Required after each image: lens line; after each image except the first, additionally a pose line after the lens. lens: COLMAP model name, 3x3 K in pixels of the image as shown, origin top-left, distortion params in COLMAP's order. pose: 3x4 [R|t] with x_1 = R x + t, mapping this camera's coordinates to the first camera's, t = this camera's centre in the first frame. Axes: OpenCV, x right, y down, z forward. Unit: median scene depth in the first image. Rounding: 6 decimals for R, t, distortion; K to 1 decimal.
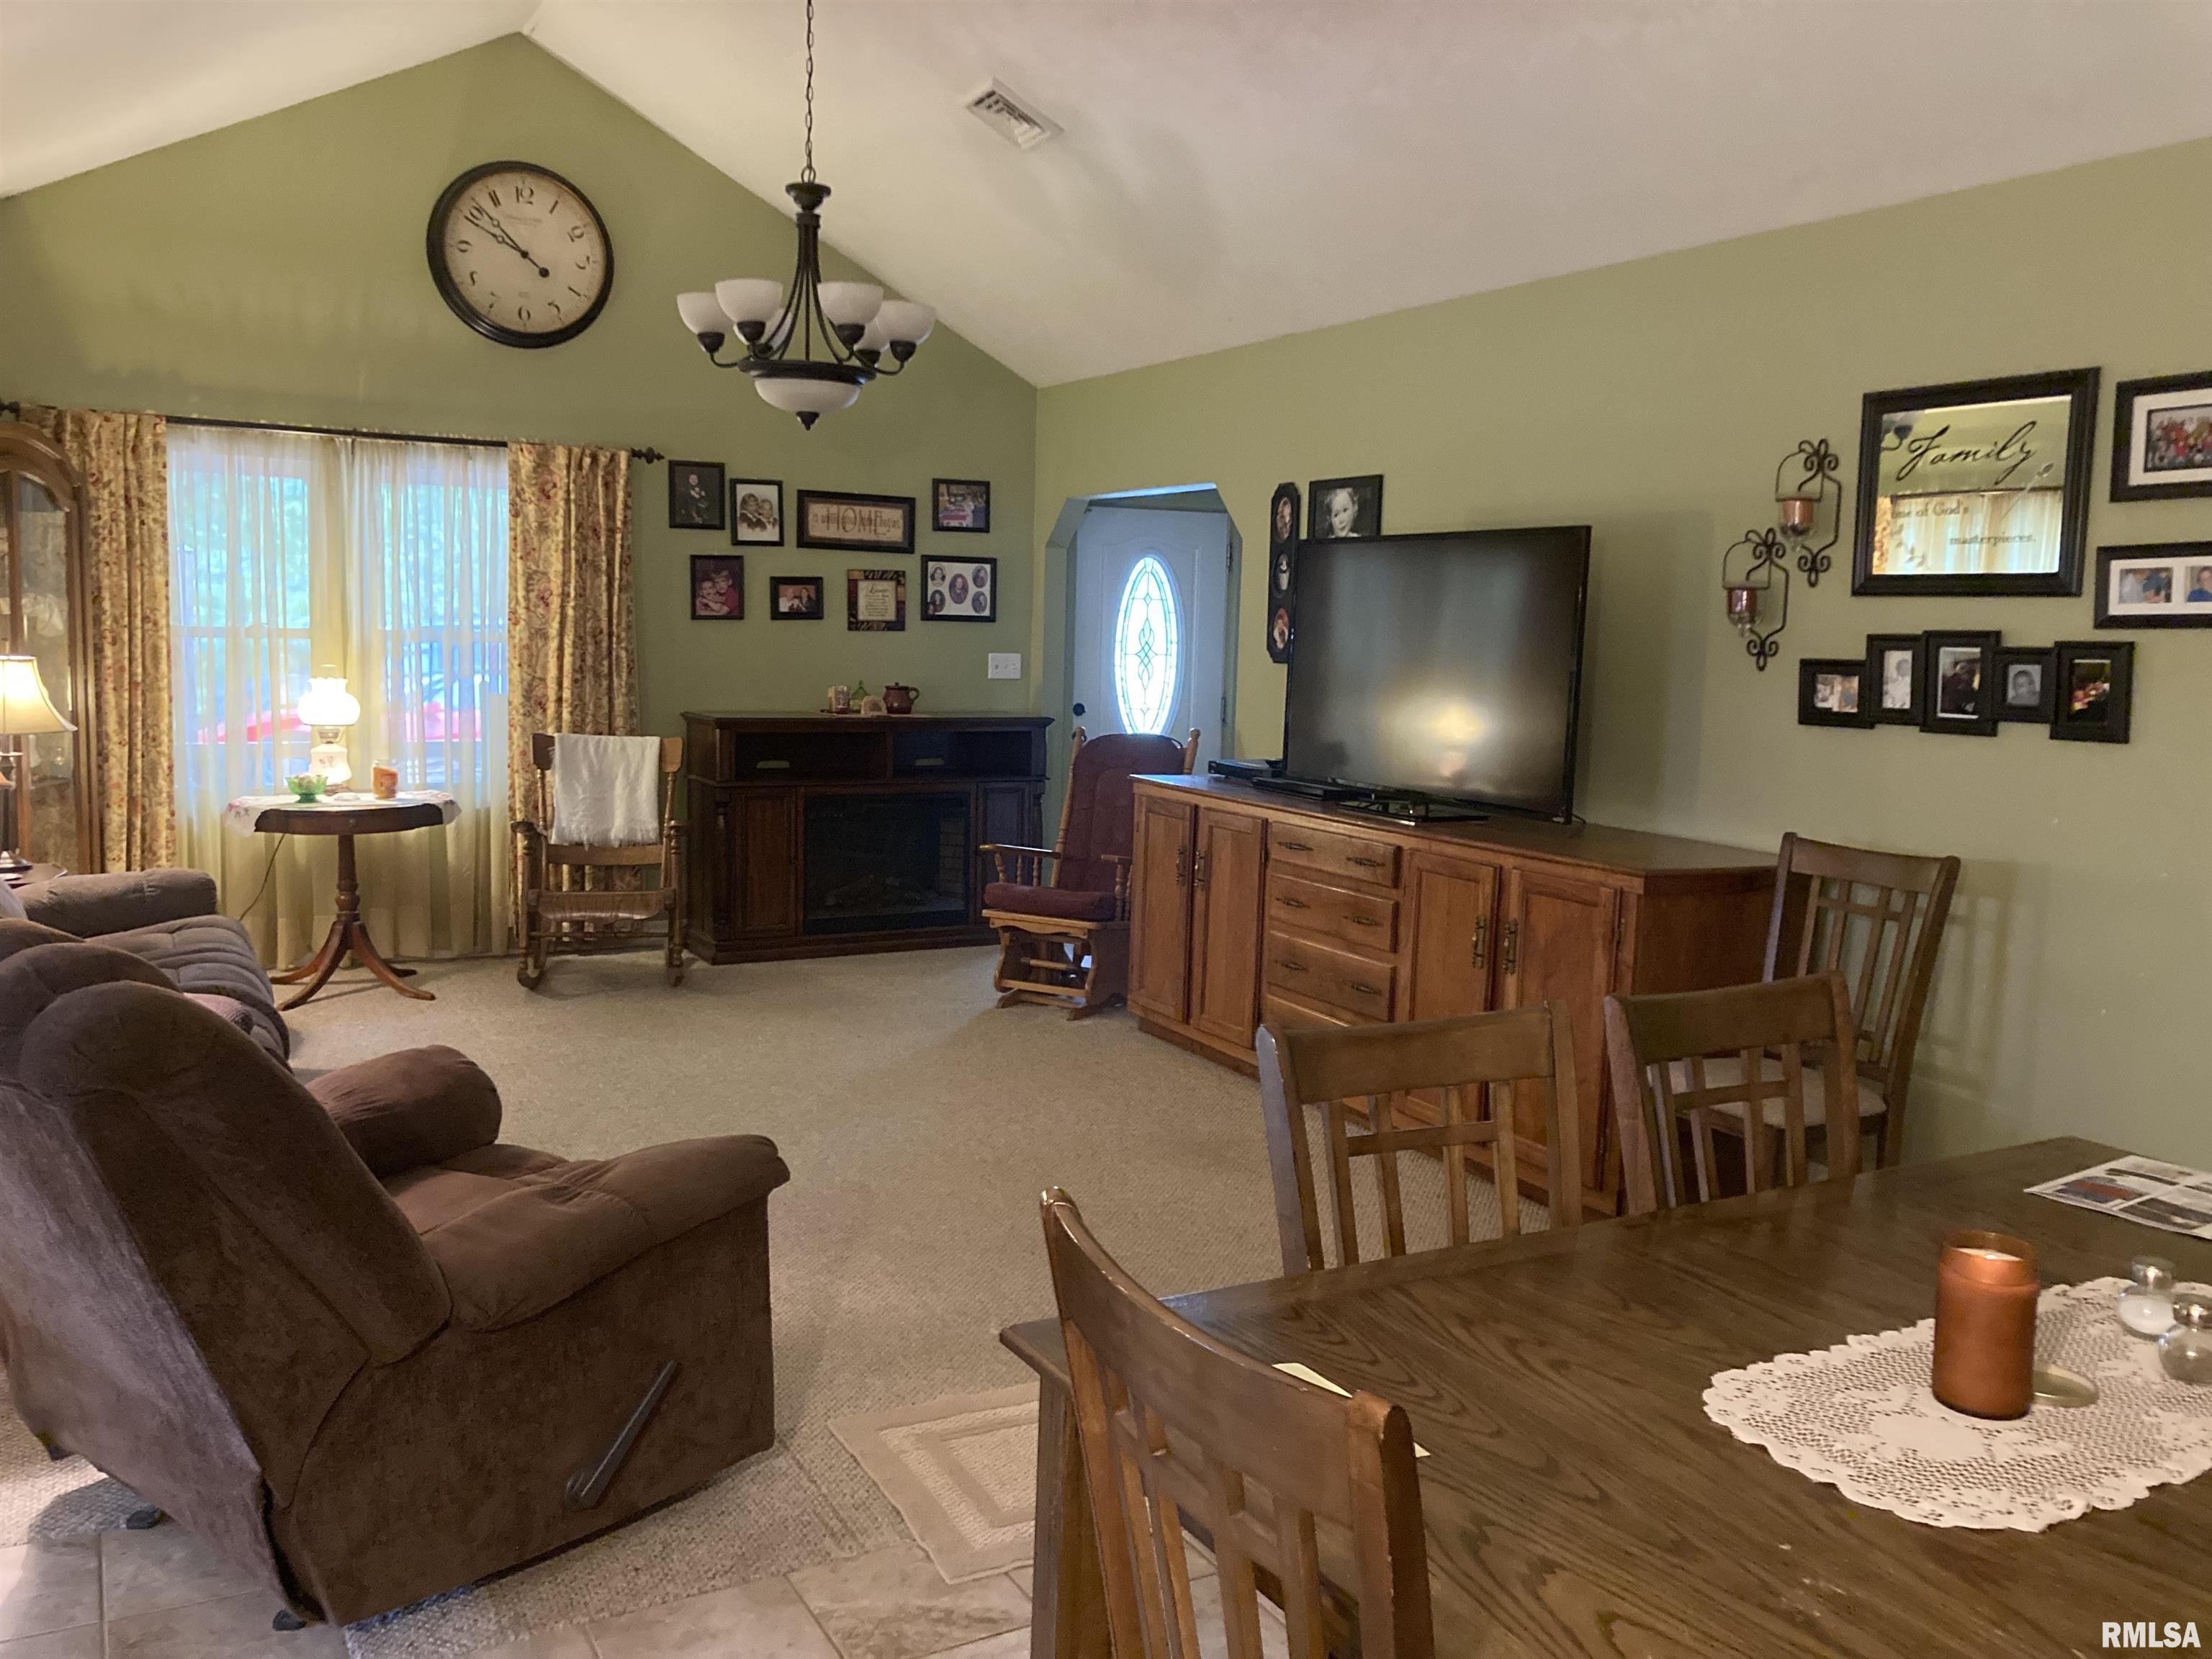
lens RADIAL K [[1826.9, 0, 1106.0], [0, 1826.9, 829.5], [0, 0, 1]] dist [0.020703, -0.002691]
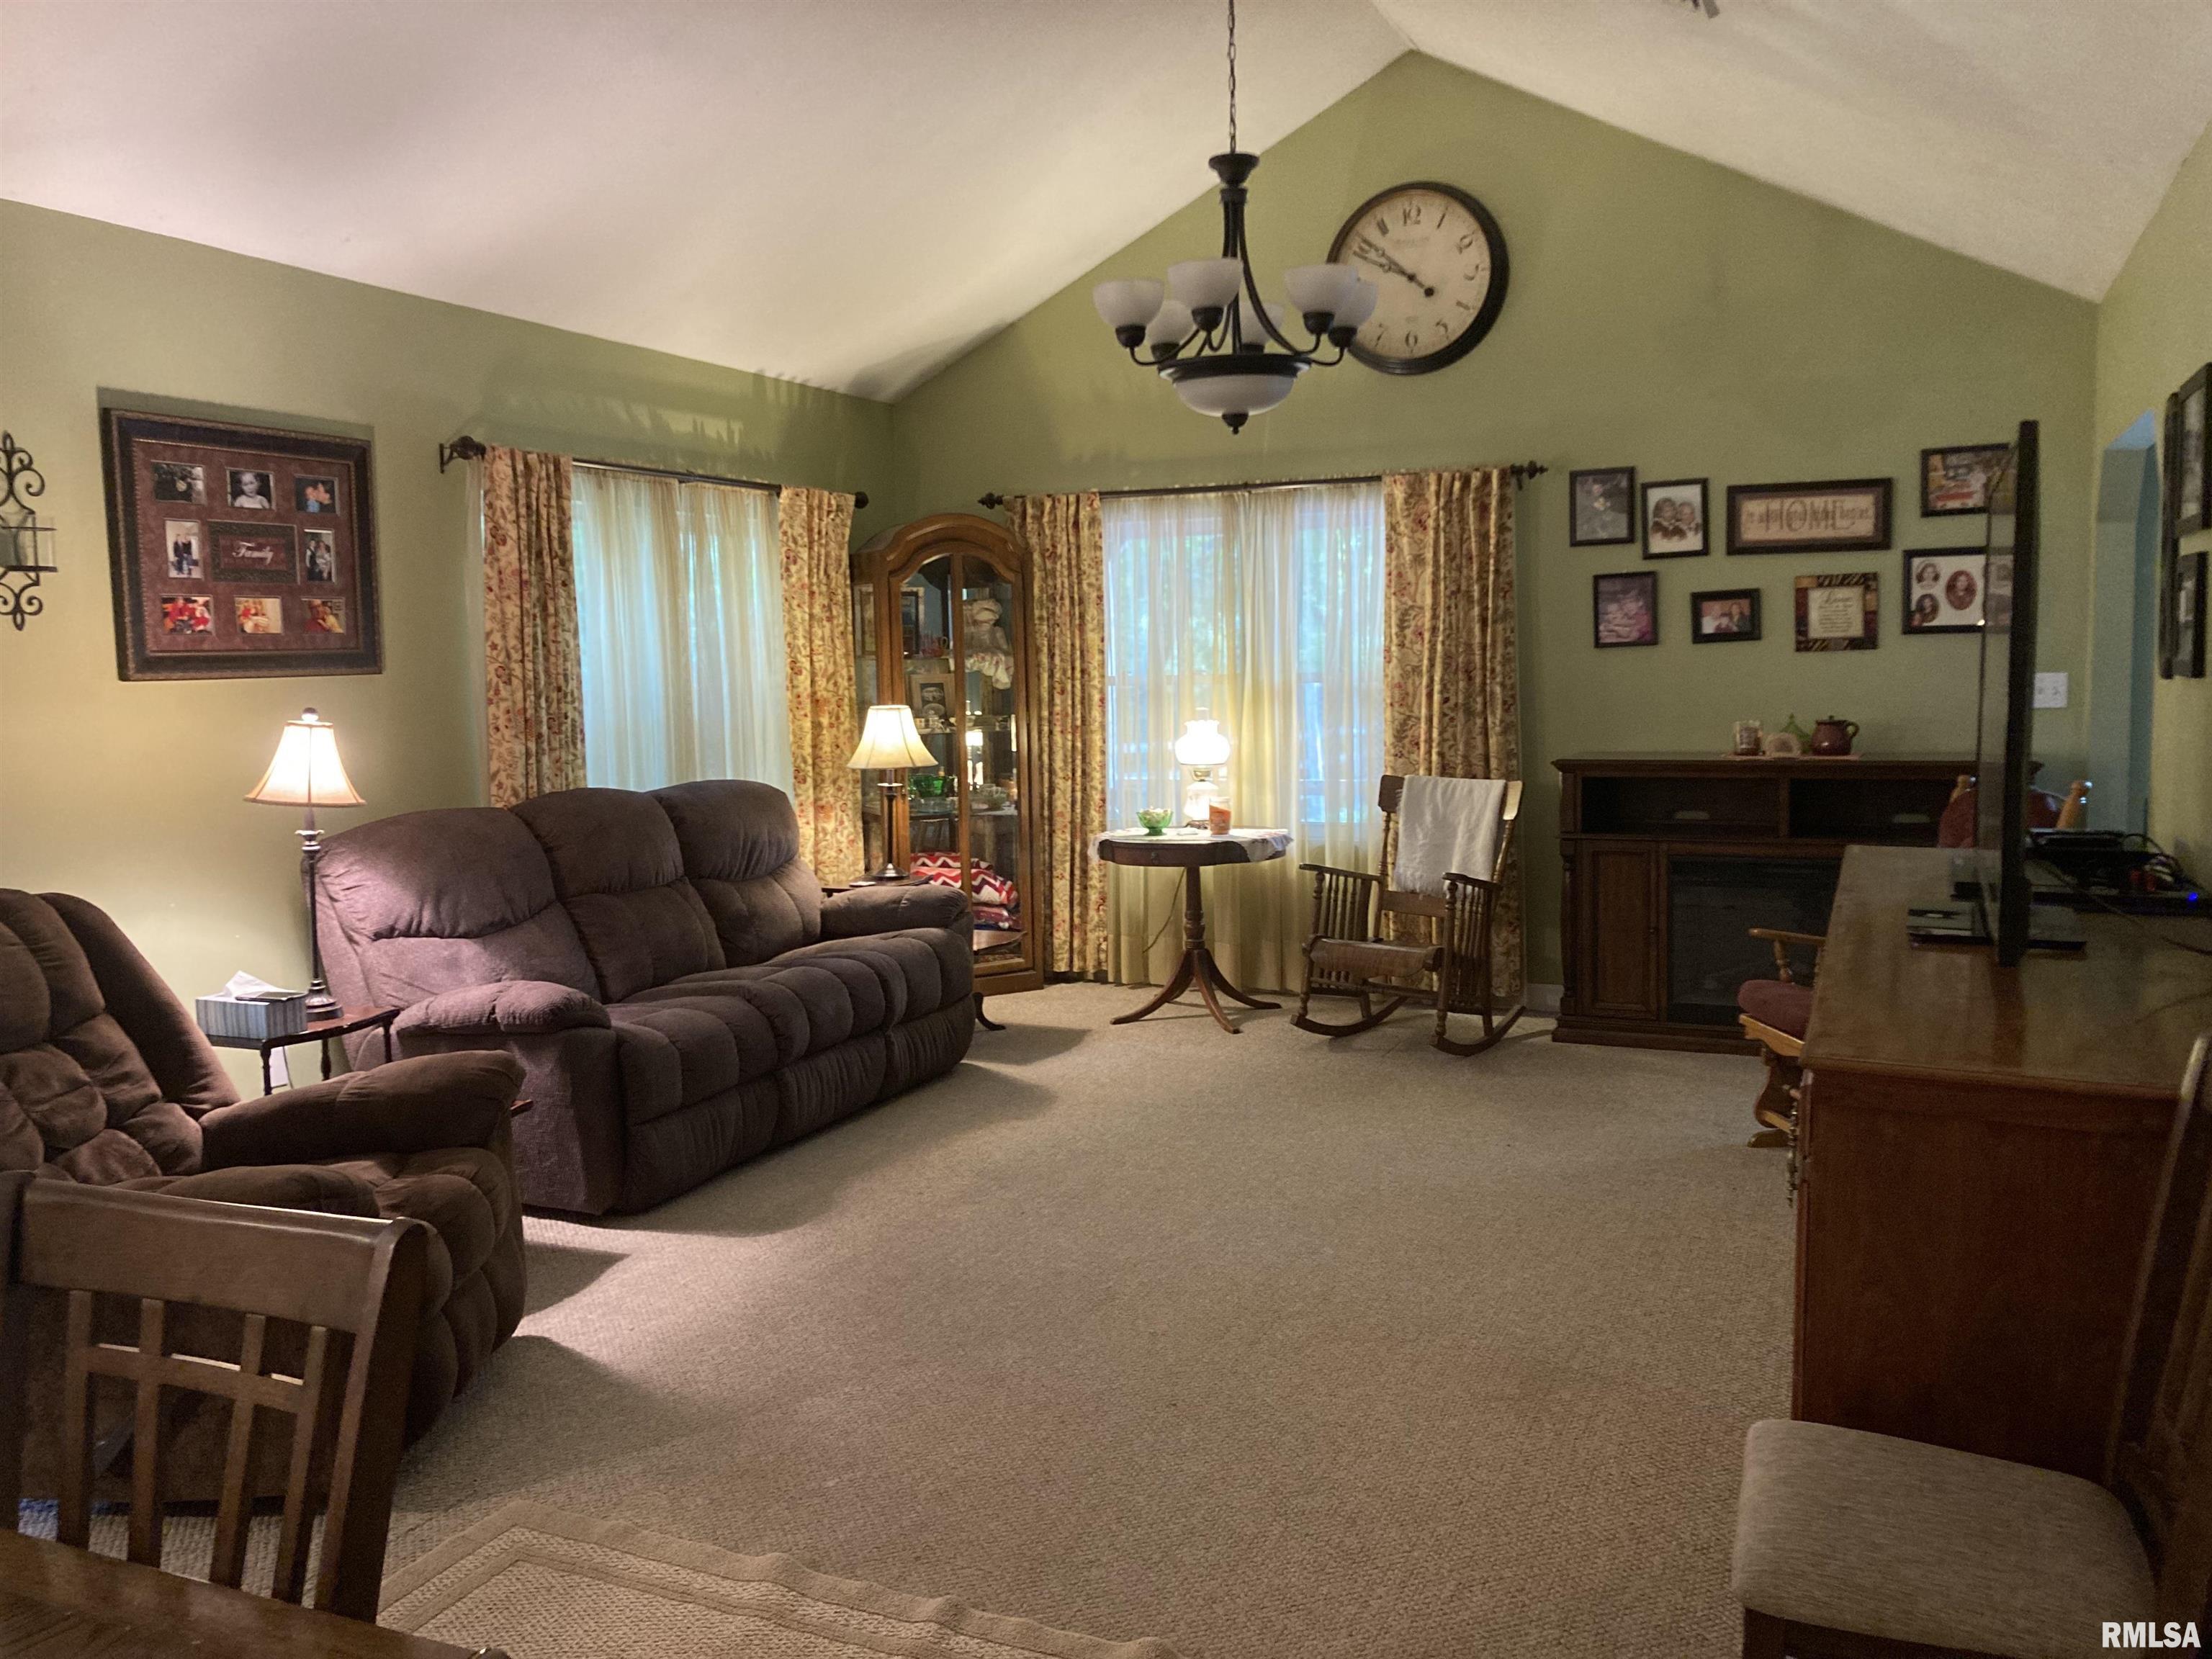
lens RADIAL K [[1805.2, 0, 1106.0], [0, 1805.2, 829.5], [0, 0, 1]] dist [0.084226, -0.147945]
pose [[0.596609, 0.038924, -0.801588, 0.358704], [-0.053481, 0.998531, 0.008682, -0.023460], [0.800748, 0.037690, 0.597814, 0.305748]]
